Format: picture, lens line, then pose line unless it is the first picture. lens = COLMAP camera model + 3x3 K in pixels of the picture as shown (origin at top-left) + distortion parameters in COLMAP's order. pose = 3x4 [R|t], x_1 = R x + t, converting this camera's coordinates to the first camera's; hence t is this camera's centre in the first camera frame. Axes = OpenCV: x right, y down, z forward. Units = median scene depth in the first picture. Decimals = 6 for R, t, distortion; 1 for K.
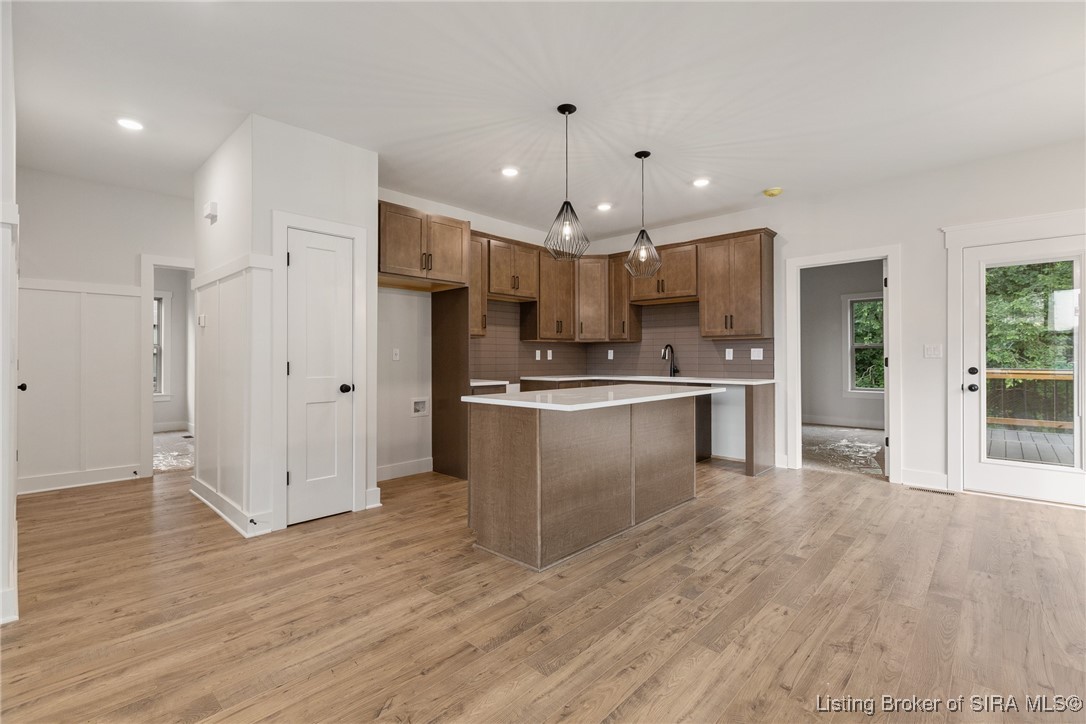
lens RADIAL K [[488.2, 0, 546.6], [0, 488.2, 353.5], [0, 0, 1]] dist [0.003691, 0.000354]
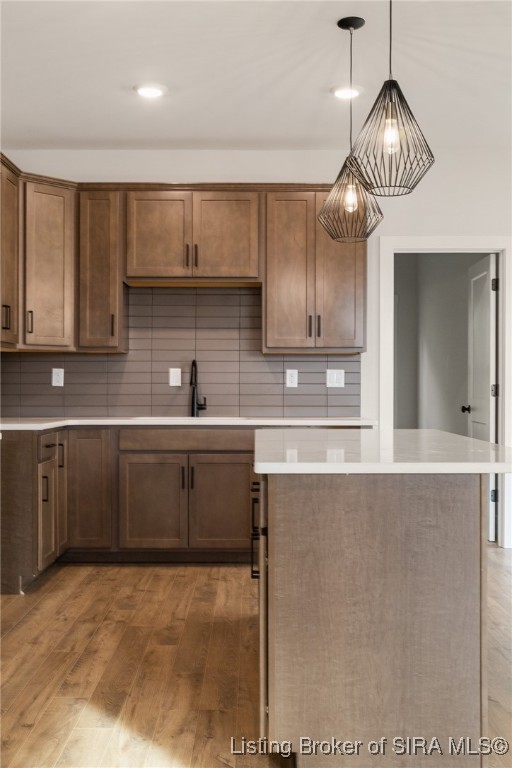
lens RADIAL K [[850.9, 0, 253.2], [0, 850.9, 388.3], [0, 0, 1]] dist [-0.001751, -0.007416]
pose [[0.731893, 0.002744, 0.681414, -0.513637], [-0.008940, 0.999944, 0.005575, 0.011340], [-0.681361, -0.010172, 0.731877, 0.317240]]
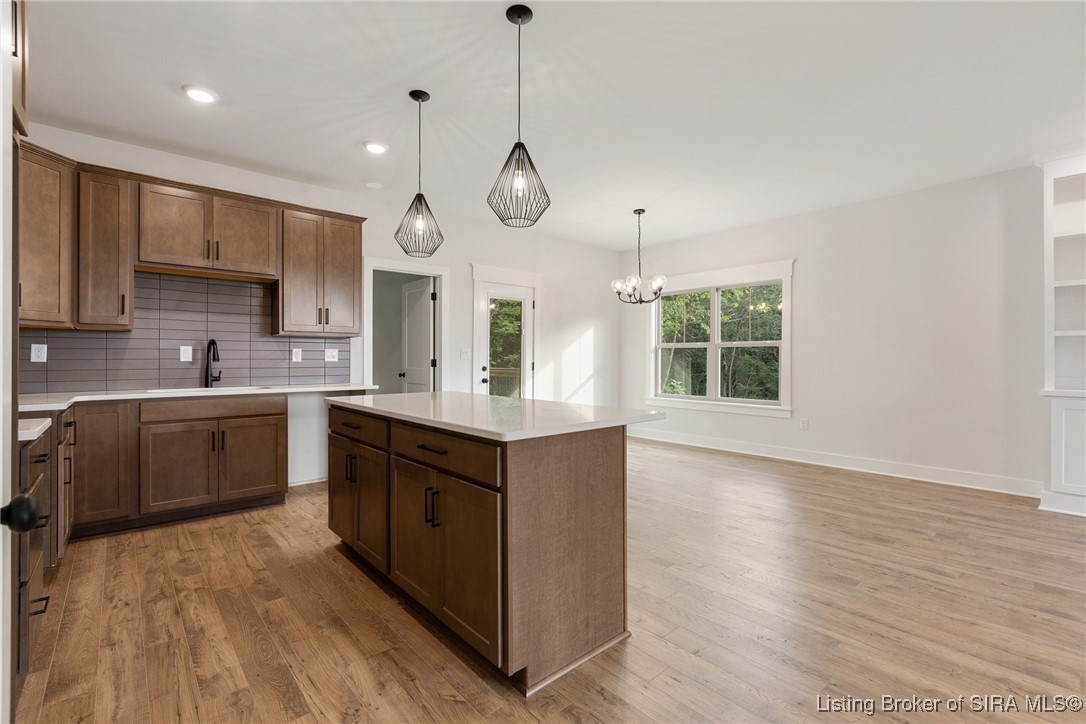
lens RADIAL K [[482.8, 0, 546.1], [0, 482.8, 357.7], [0, 0, 1]] dist [0.000991, -0.001082]
pose [[0.099133, 0.005040, 0.995061, -0.495768], [-0.008787, 0.999953, -0.004189, 0.007268], [-0.995035, -0.008329, 0.099172, 0.659834]]
